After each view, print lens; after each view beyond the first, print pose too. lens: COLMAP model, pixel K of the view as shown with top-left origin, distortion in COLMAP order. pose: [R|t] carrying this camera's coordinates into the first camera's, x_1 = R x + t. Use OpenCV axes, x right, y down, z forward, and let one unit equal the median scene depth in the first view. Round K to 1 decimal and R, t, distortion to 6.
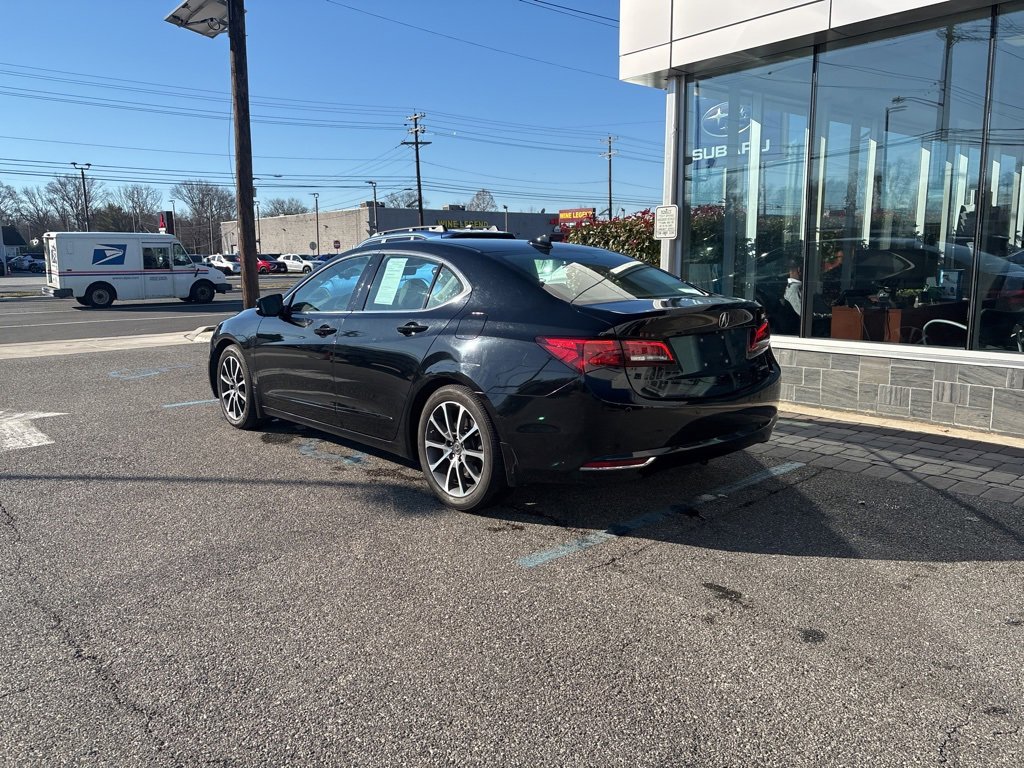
lens RADIAL K [[783.5, 0, 503.1], [0, 783.5, 377.7], [0, 0, 1]] dist [0.049916, -0.043973]
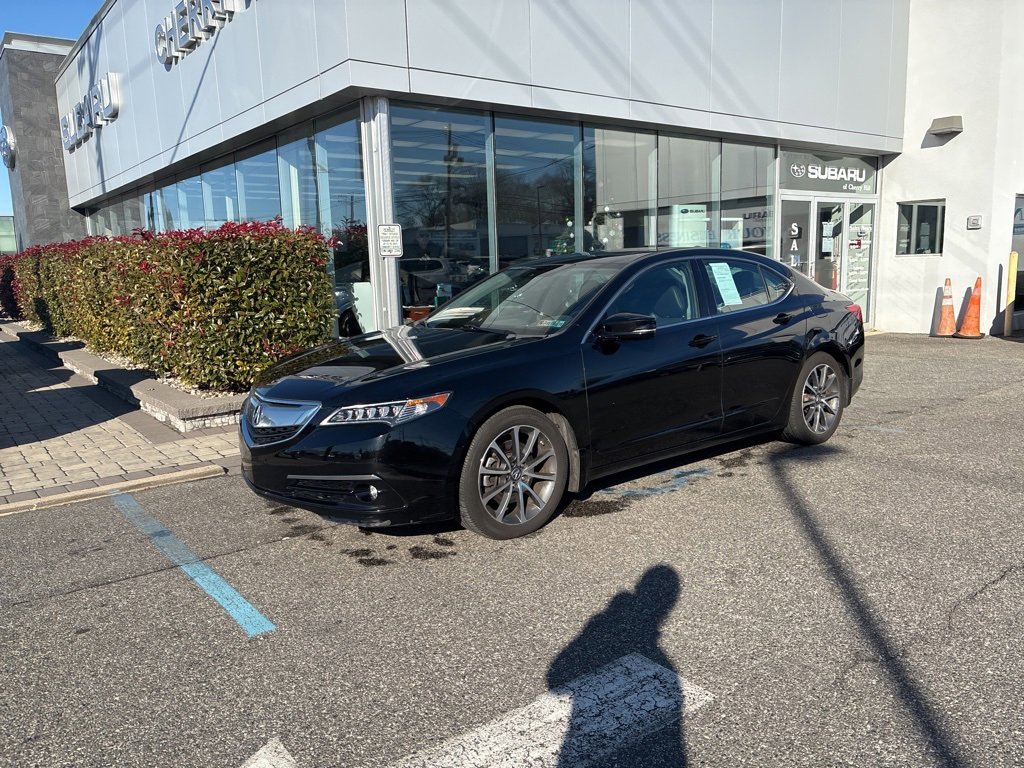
lens RADIAL K [[775.6, 0, 518.6], [0, 775.6, 389.3], [0, 0, 1]] dist [0.028305, -0.005909]
pose [[0.035856, -0.147666, 0.988387, -1.085119], [0.181837, 0.973477, 0.138842, -0.160400], [-0.982675, 0.174747, 0.061756, 1.091279]]
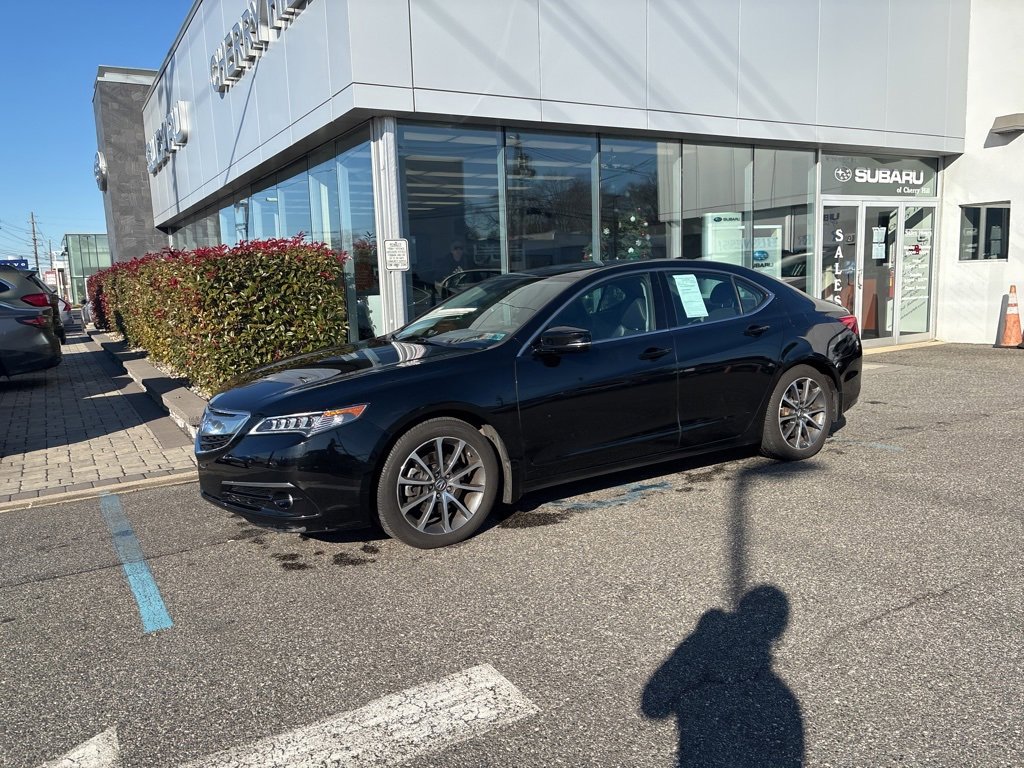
lens RADIAL K [[775.8, 0, 512.0], [0, 775.8, 384.0], [0, 0, 1]] dist [0.046224, -0.044961]
pose [[0.156374, -0.129180, 0.979214, -1.084375], [0.189055, 0.976994, 0.098696, -0.137630], [-0.969436, 0.169692, 0.177198, 0.940093]]
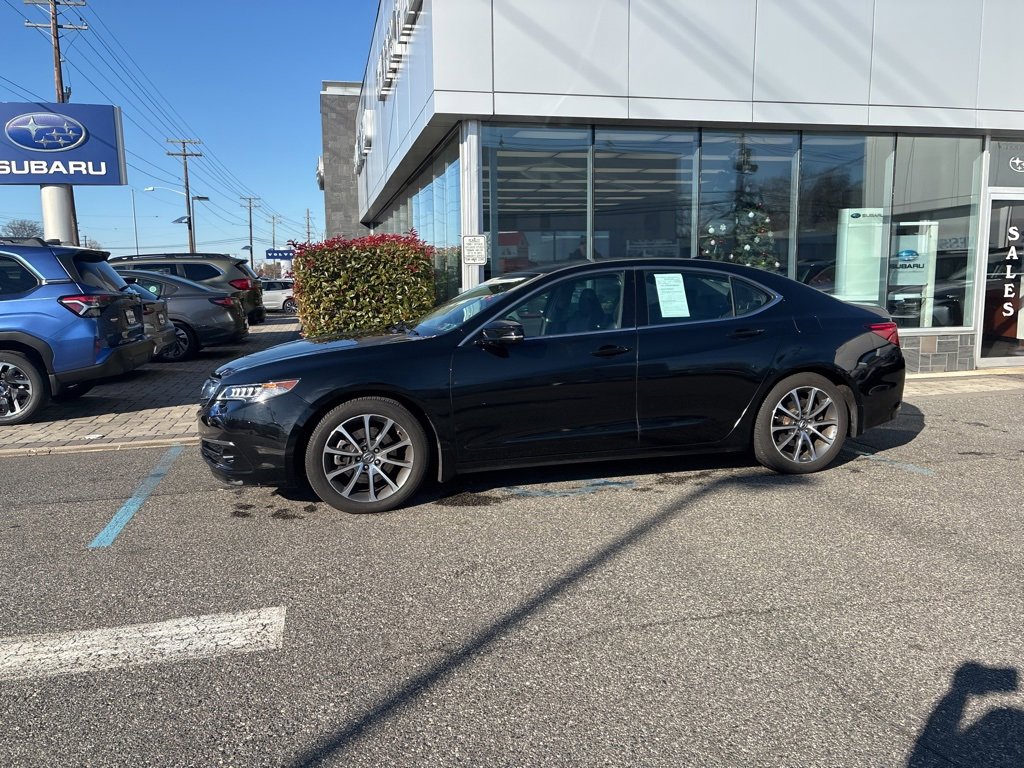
lens RADIAL K [[775.8, 0, 512.0], [0, 775.8, 384.0], [0, 0, 1]] dist [0.046224, -0.044961]
pose [[0.441825, -0.115882, 0.889585, -1.037686], [0.148315, 0.987412, 0.054962, -0.083508], [-0.884756, 0.107655, 0.453450, 0.641825]]
